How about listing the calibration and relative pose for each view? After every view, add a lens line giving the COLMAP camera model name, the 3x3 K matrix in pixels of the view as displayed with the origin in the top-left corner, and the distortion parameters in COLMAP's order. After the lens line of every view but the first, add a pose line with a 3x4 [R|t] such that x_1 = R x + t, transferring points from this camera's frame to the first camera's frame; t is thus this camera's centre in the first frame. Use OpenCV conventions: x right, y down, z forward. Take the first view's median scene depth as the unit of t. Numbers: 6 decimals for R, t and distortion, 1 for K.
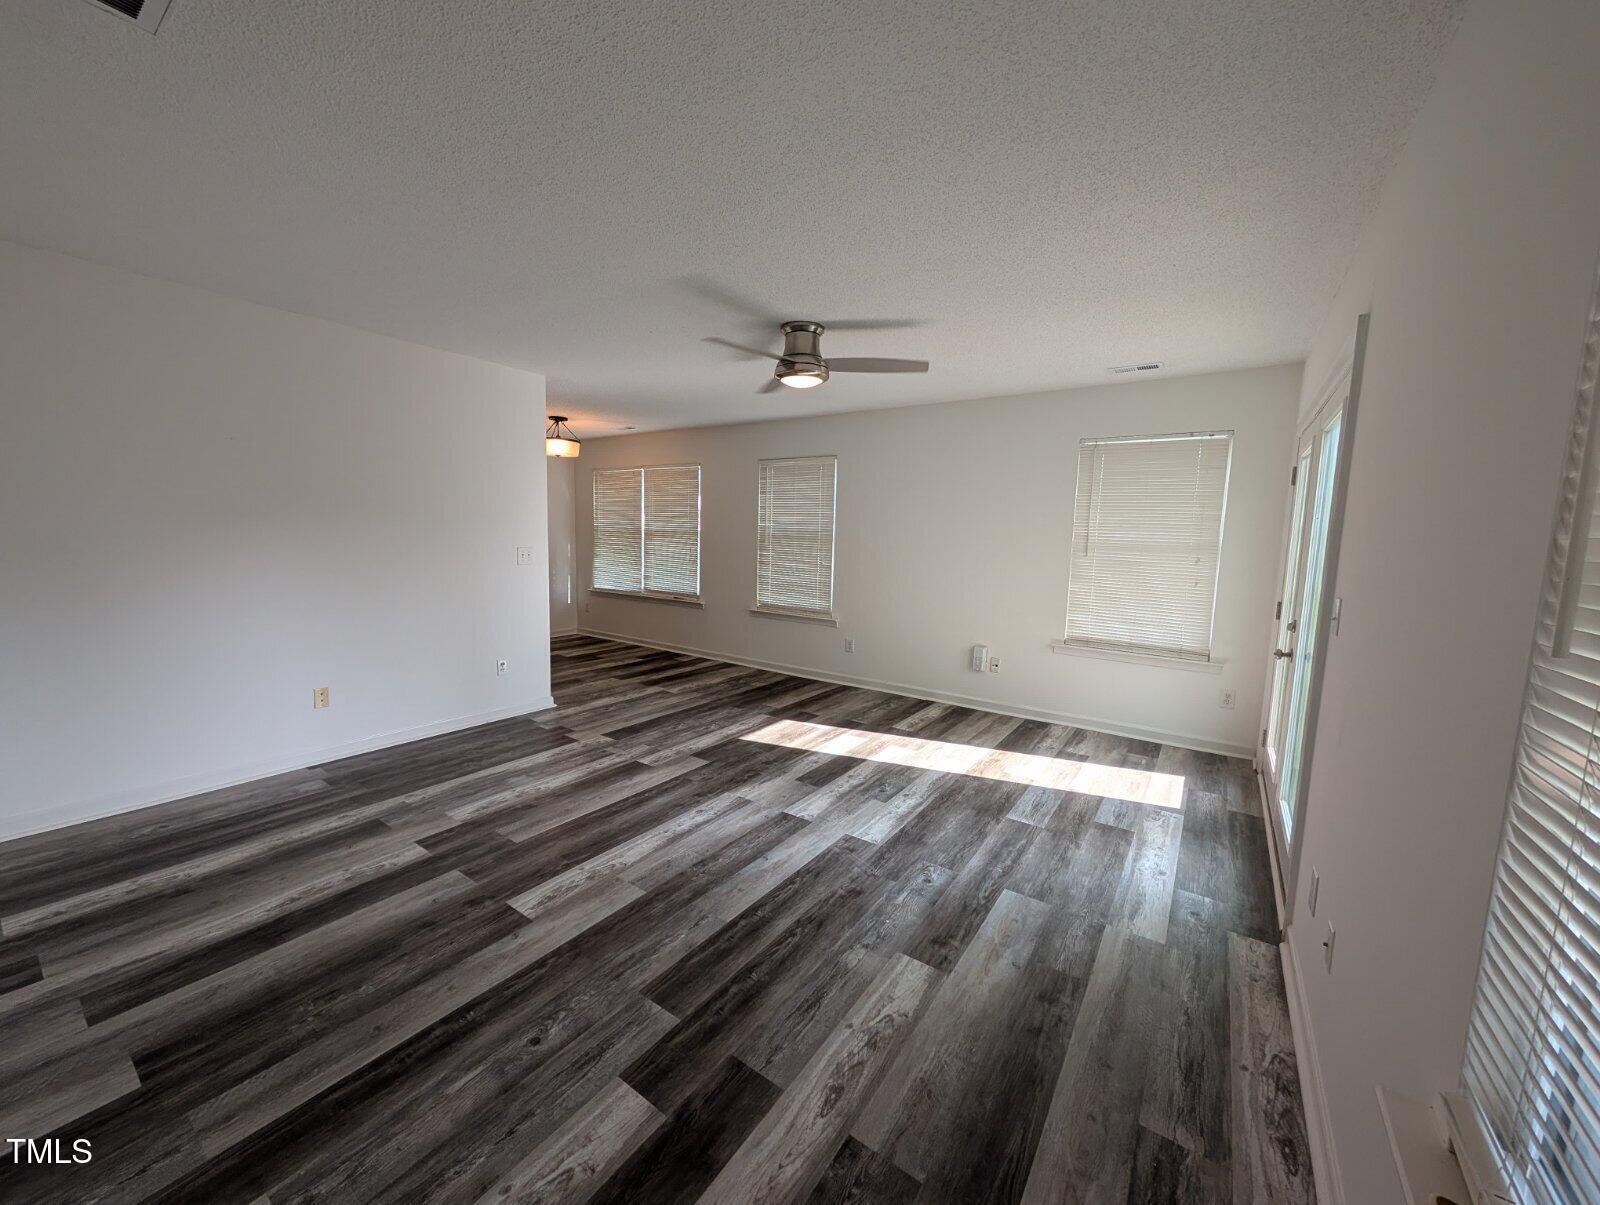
lens RADIAL K [[607.0, 0, 795.5], [0, 607.0, 596.4], [0, 0, 1]] dist [-0.000818, 0.000188]
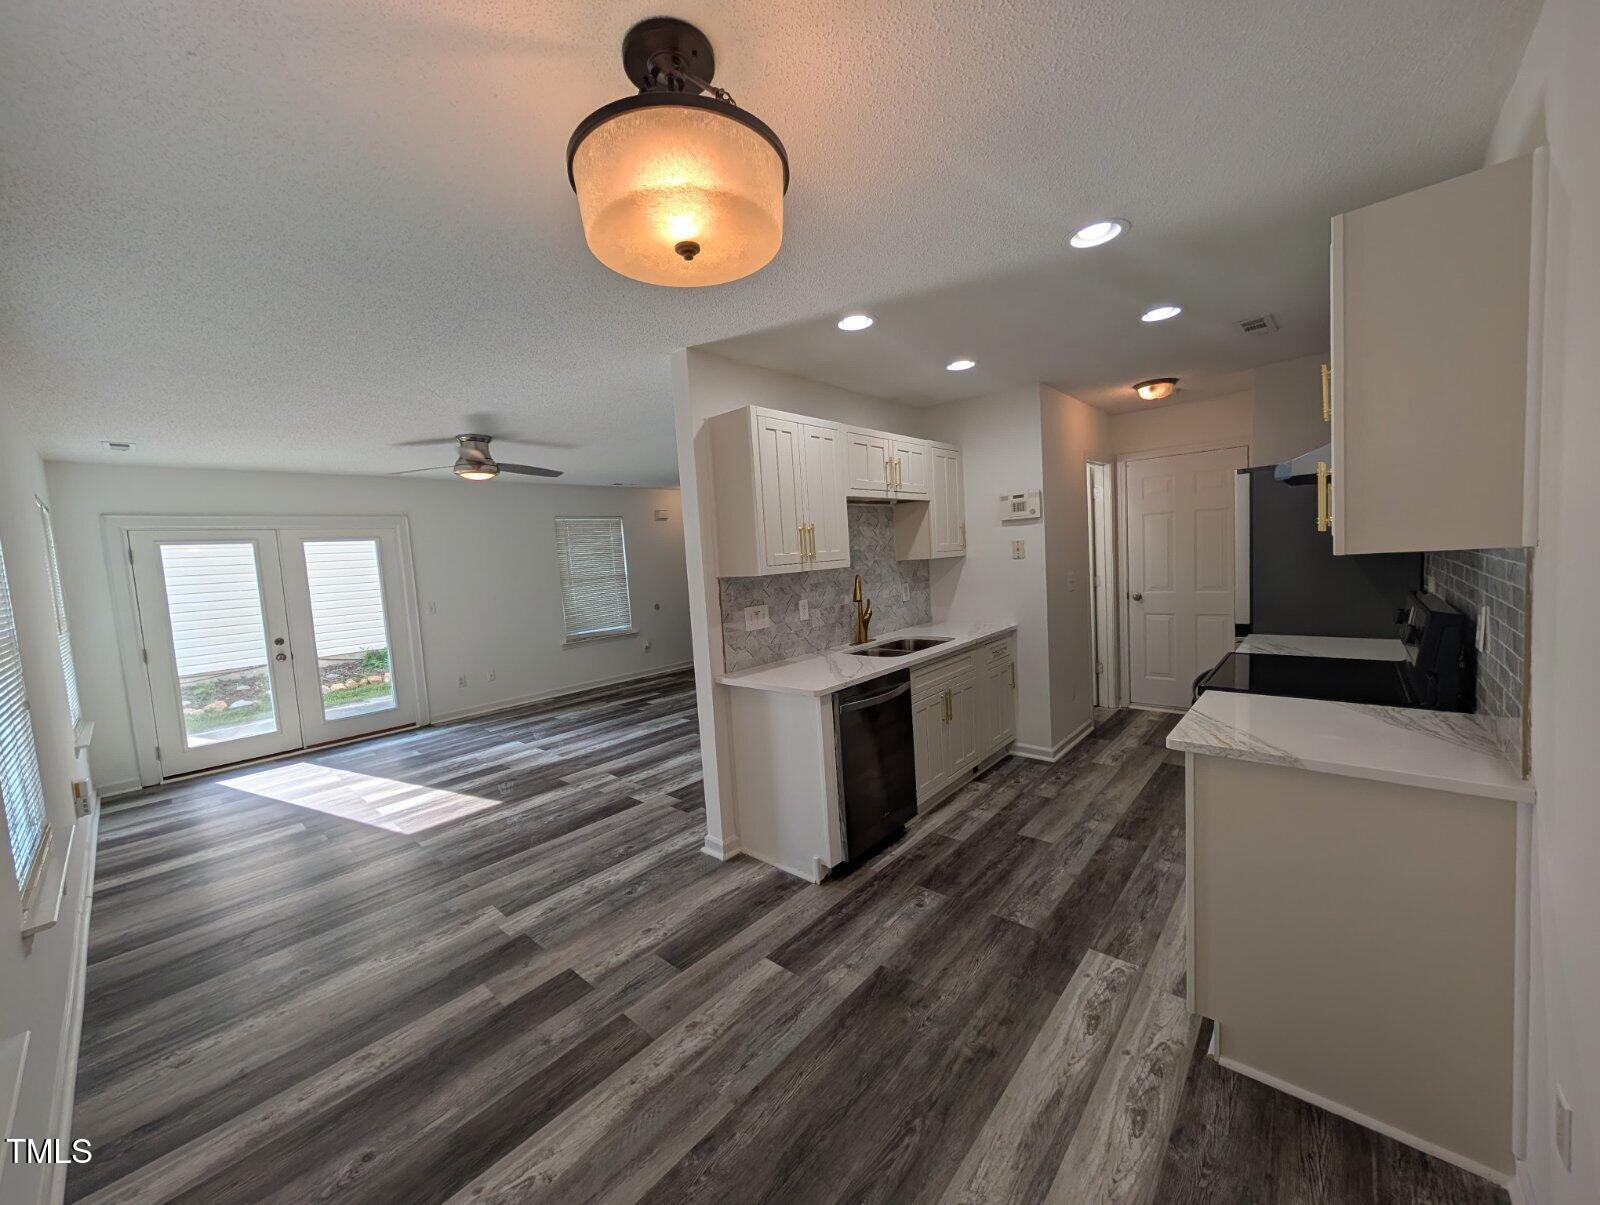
lens RADIAL K [[607.0, 0, 798.1], [0, 607.0, 602.0], [0, 0, 1]] dist [-0.000818, 0.000188]
pose [[-0.993043, 0.024788, 0.115110, -0.701311], [0.045544, 0.982362, 0.181360, -0.242711], [-0.108584, 0.185341, -0.976657, 1.909113]]
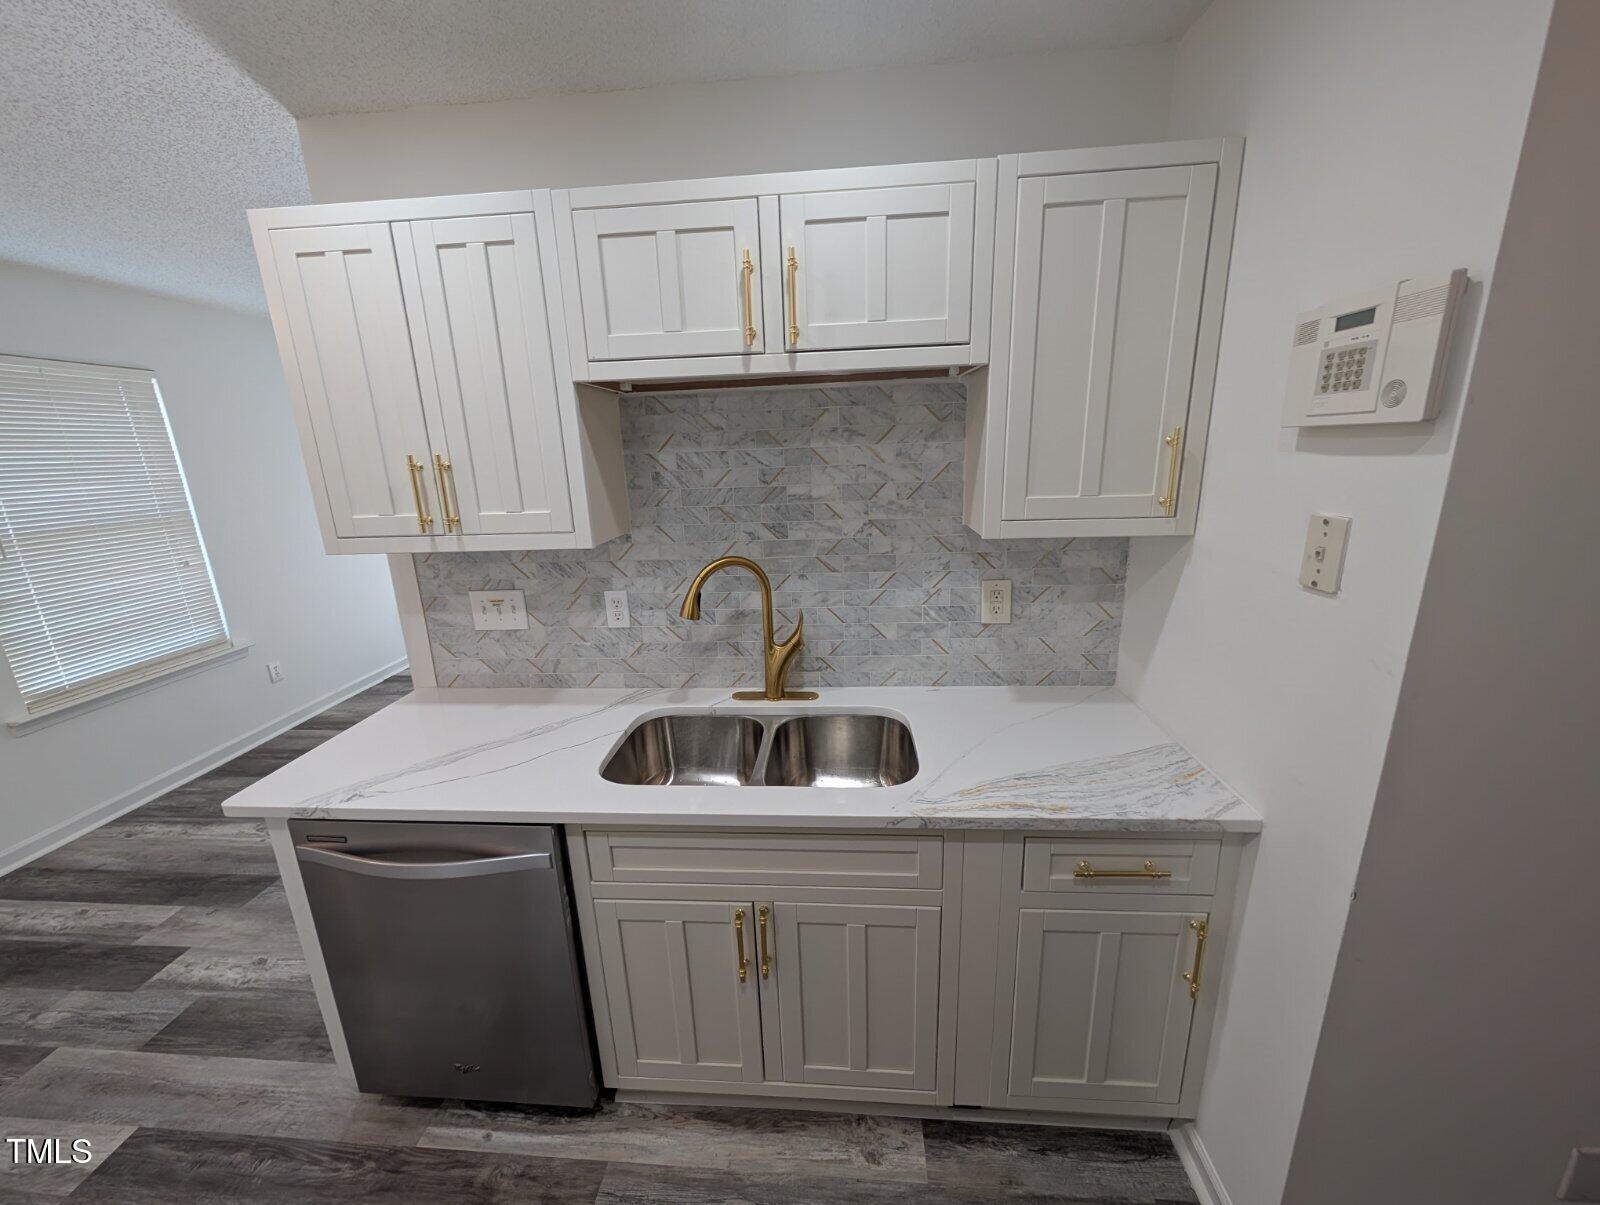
lens RADIAL K [[607.0, 0, 798.1], [0, 607.0, 605.3], [0, 0, 1]] dist [-0.000818, 0.000188]
pose [[-0.509006, -0.231697, 0.828993, -1.064651], [0.105101, 0.939155, 0.327018, -0.210423], [-0.854322, 0.253582, -0.453684, 1.132840]]
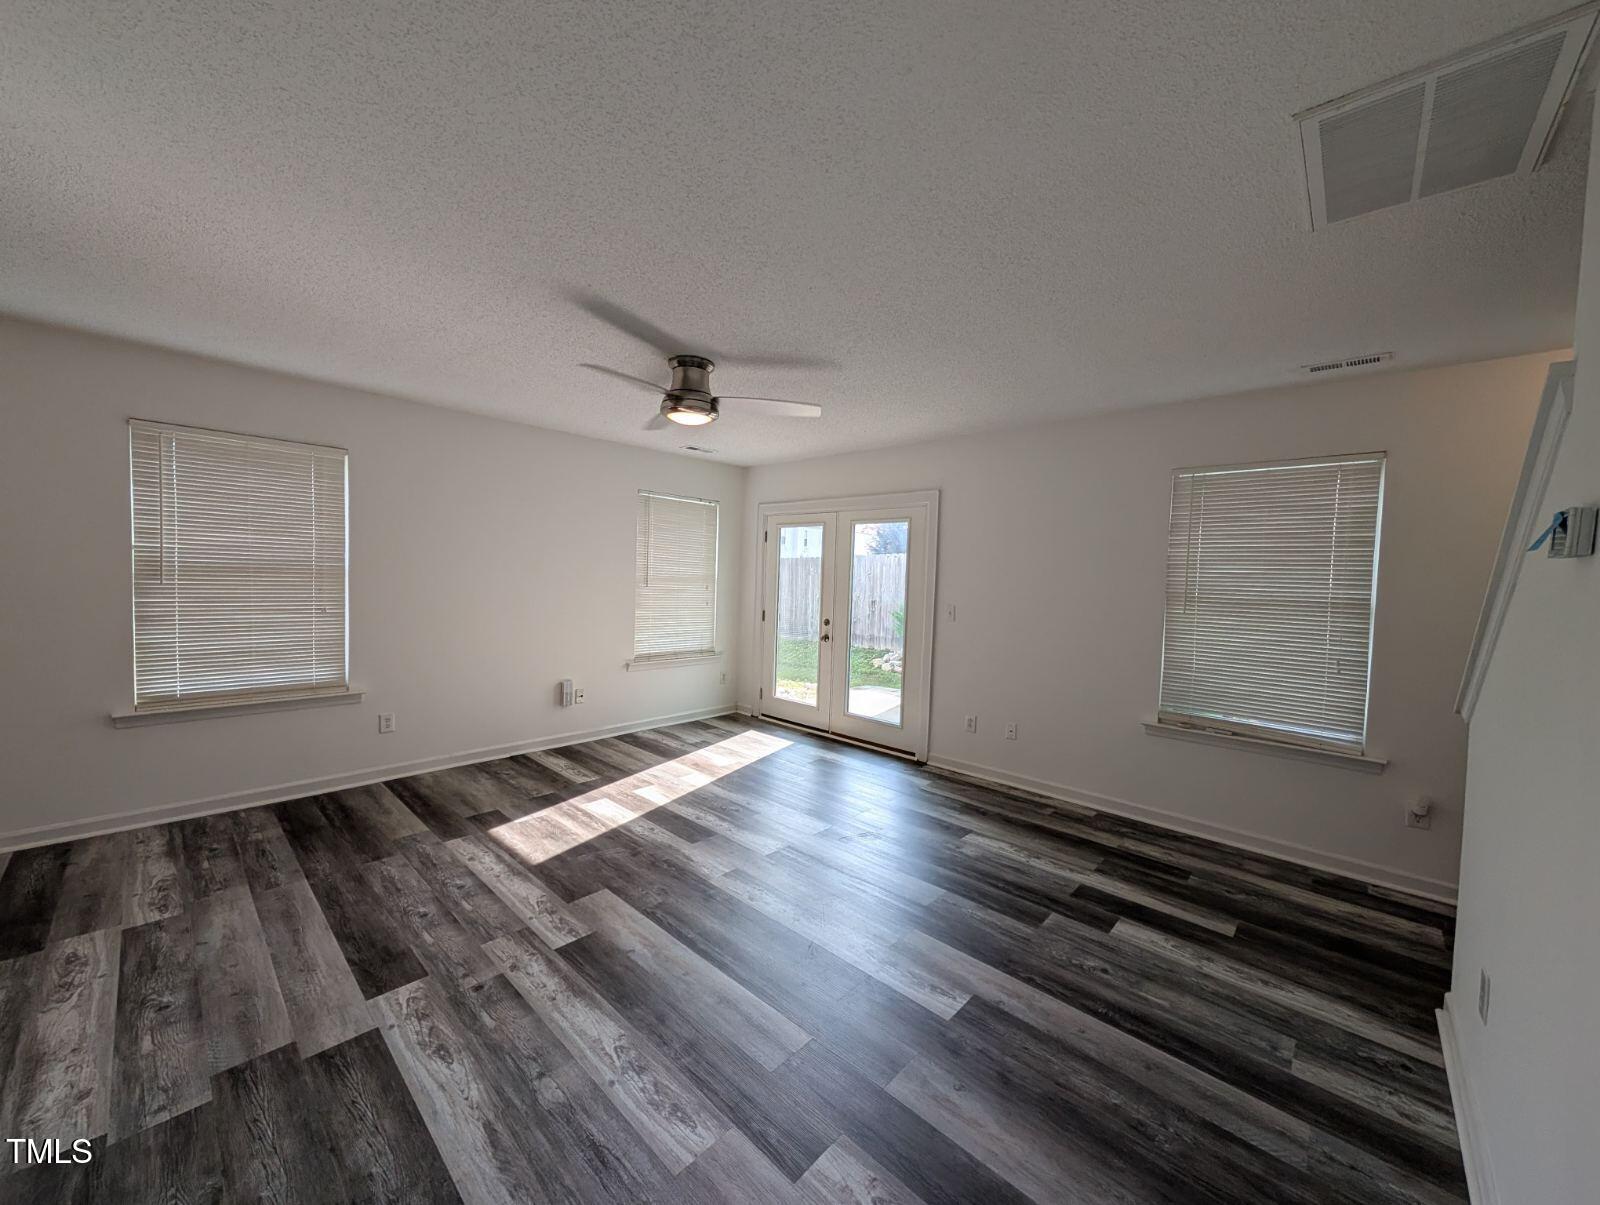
lens RADIAL K [[607.0, 0, 796.6], [0, 607.0, 601.1], [0, 0, 1]] dist [-0.000818, 0.000188]
pose [[0.138160, -0.065050, 0.988271, -0.761941], [0.072429, 0.995833, 0.055422, -0.093070], [-0.987758, 0.063922, 0.142295, 0.601905]]
